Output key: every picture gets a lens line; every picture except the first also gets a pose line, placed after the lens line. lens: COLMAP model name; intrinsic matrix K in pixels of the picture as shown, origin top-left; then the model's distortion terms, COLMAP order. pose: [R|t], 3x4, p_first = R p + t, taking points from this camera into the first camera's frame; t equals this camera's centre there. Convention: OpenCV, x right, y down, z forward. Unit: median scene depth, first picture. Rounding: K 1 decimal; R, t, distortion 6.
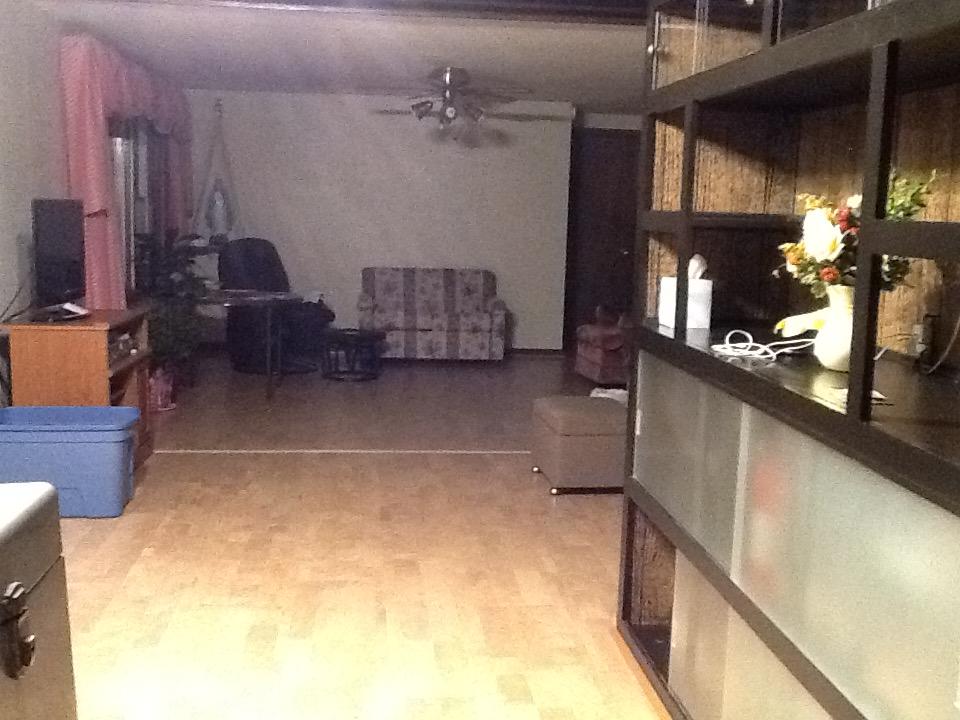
lens RADIAL K [[1203.2, 0, 480.0], [0, 1203.2, 360.0], [0, 0, 1]] dist [-0.026156, -0.071973]
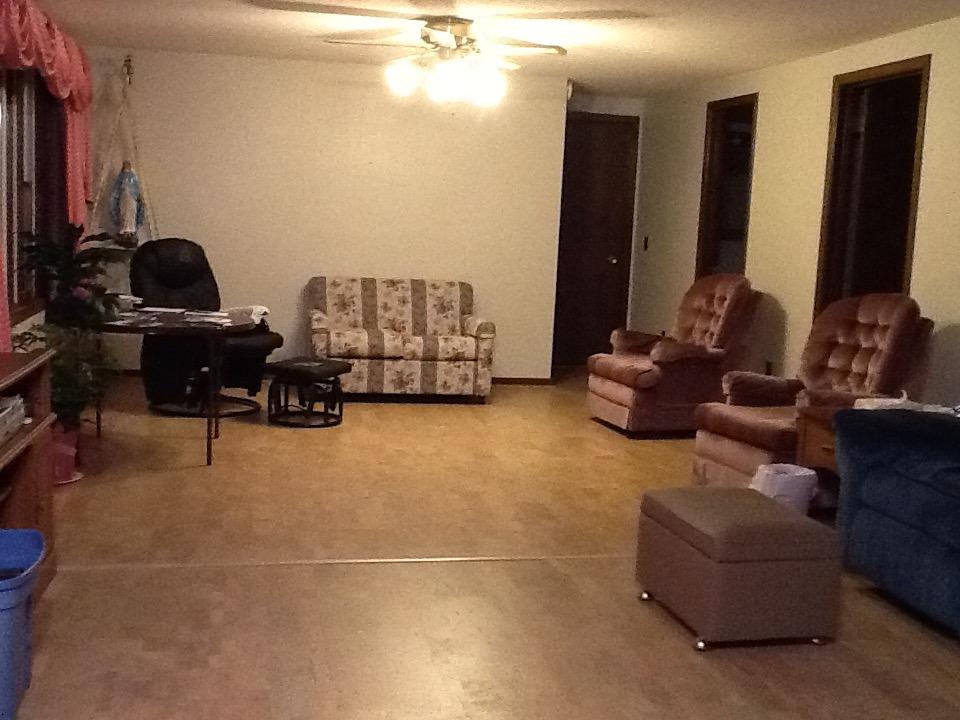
lens RADIAL K [[1203.2, 0, 480.0], [0, 1203.2, 360.0], [0, 0, 1]] dist [-0.026156, -0.071973]
pose [[0.995319, 0.003215, 0.096591, -0.065684], [-0.003277, 0.999995, 0.000486, -0.023815], [-0.096589, -0.000800, 0.995324, 0.204452]]
